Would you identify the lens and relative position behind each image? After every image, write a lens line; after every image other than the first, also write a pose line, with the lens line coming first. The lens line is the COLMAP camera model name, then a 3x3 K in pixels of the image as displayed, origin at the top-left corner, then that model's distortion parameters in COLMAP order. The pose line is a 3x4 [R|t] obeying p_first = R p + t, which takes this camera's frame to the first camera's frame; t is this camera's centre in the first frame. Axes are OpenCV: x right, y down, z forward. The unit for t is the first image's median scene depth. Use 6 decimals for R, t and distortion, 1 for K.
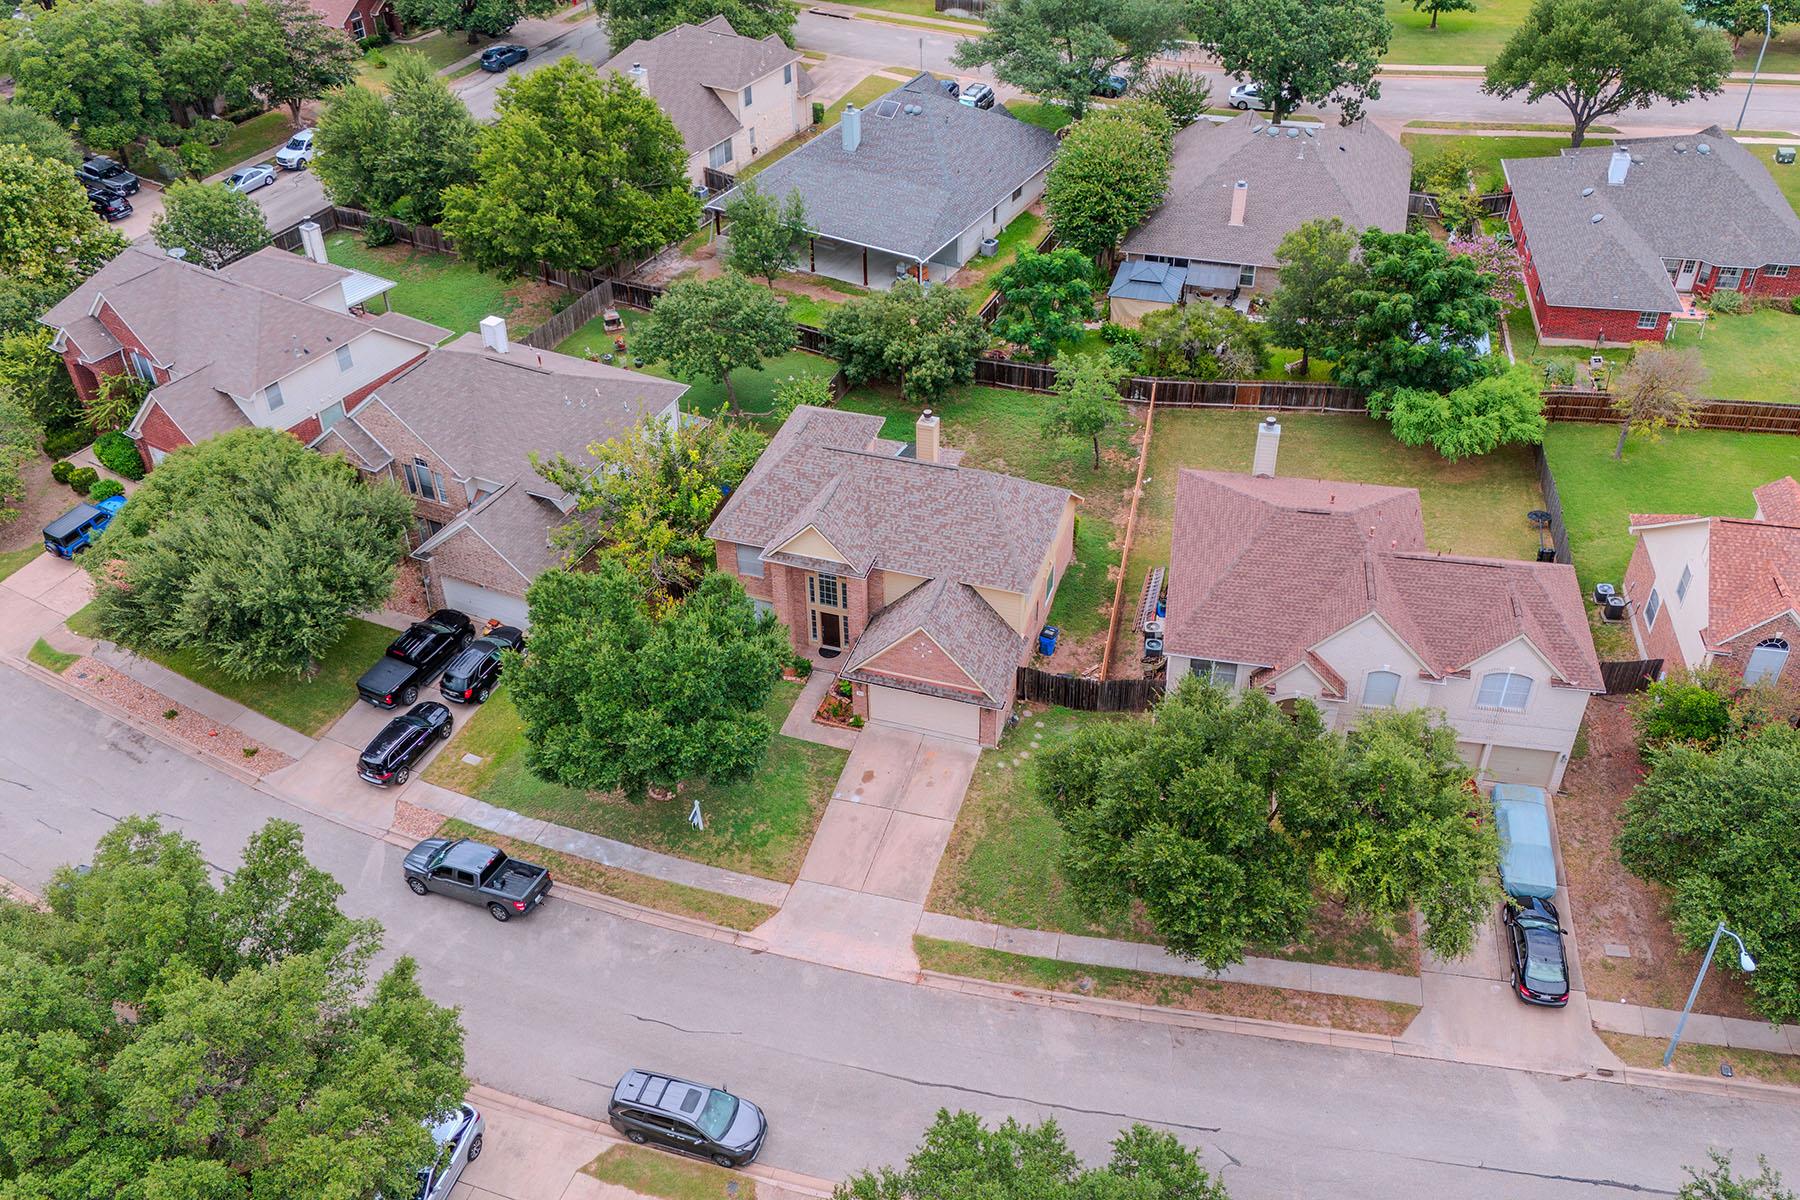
lens RADIAL K [[1565.8, 0, 937.7], [0, 1565.8, 603.2], [0, 0, 1]] dist [0.042800, -0.048964]
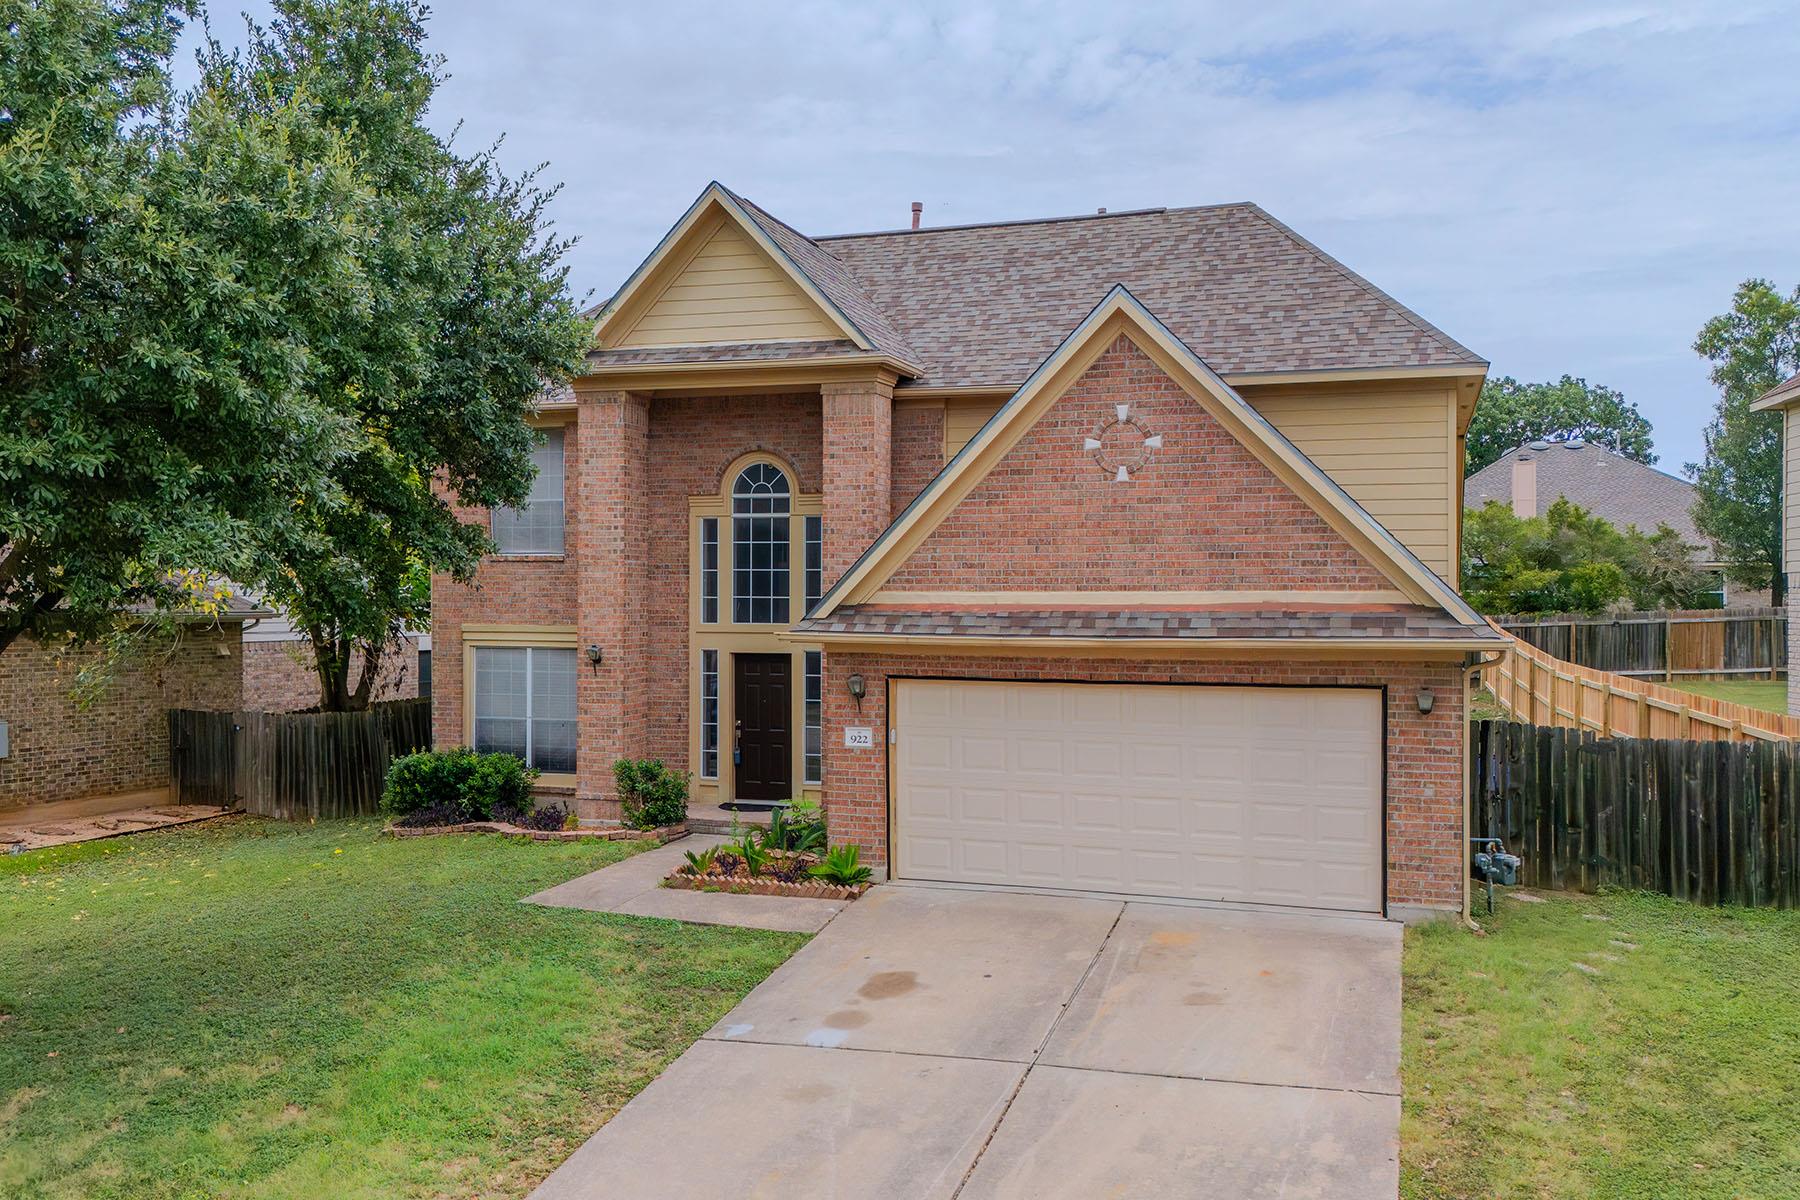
lens RADIAL K [[1553.3, 0, 853.4], [0, 1553.3, 599.2], [0, 0, 1]] dist [0.044460, -0.002354]
pose [[0.998928, -0.001552, -0.046274, -0.035110], [-0.027390, 0.785988, -0.617635, 0.176287], [0.037329, 0.618240, 0.785103, 0.715432]]
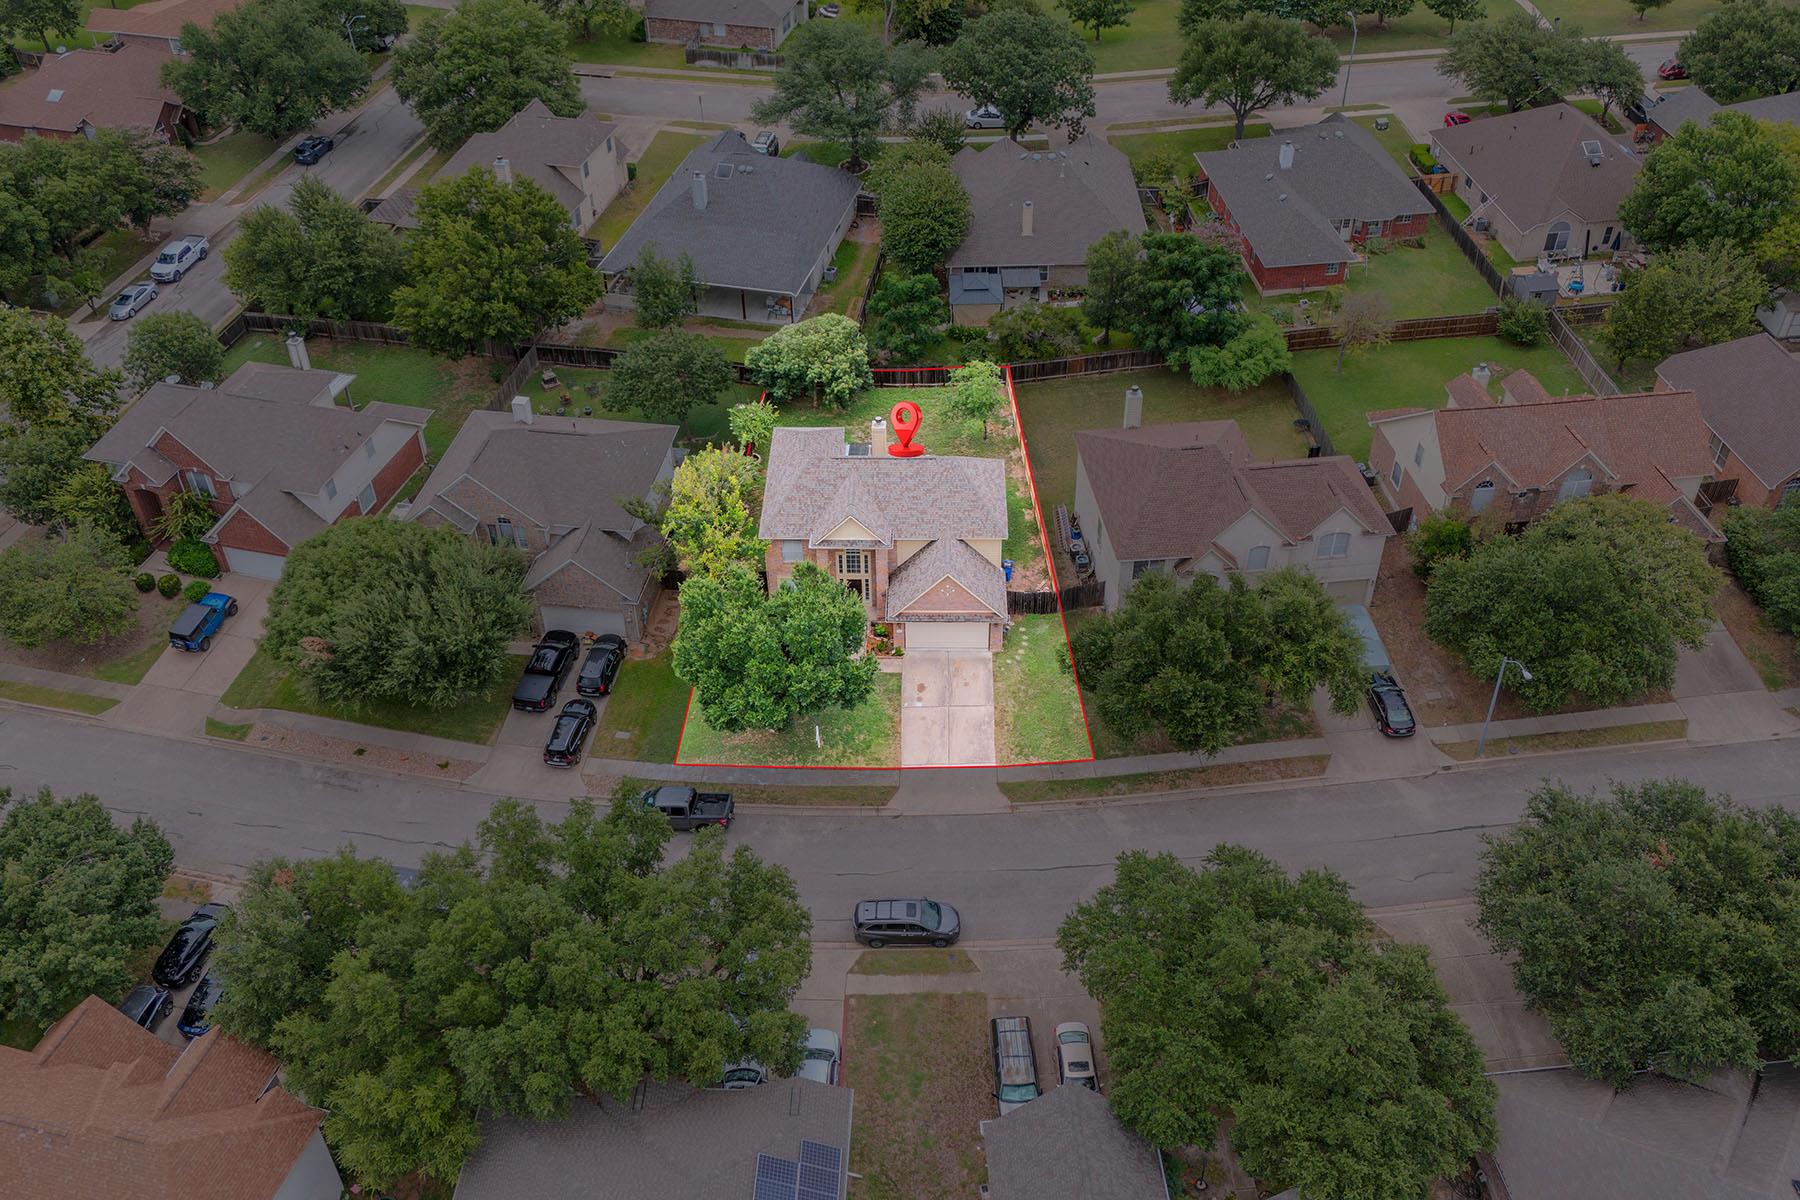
lens RADIAL K [[1565.8, 0, 937.7], [0, 1565.8, 603.2], [0, 0, 1]] dist [0.042800, -0.048964]
pose [[0.956427, -0.183180, 0.227358, -0.295110], [0.175511, 0.983013, 0.053681, -0.030949], [-0.233329, -0.011438, 0.972330, -0.312924]]
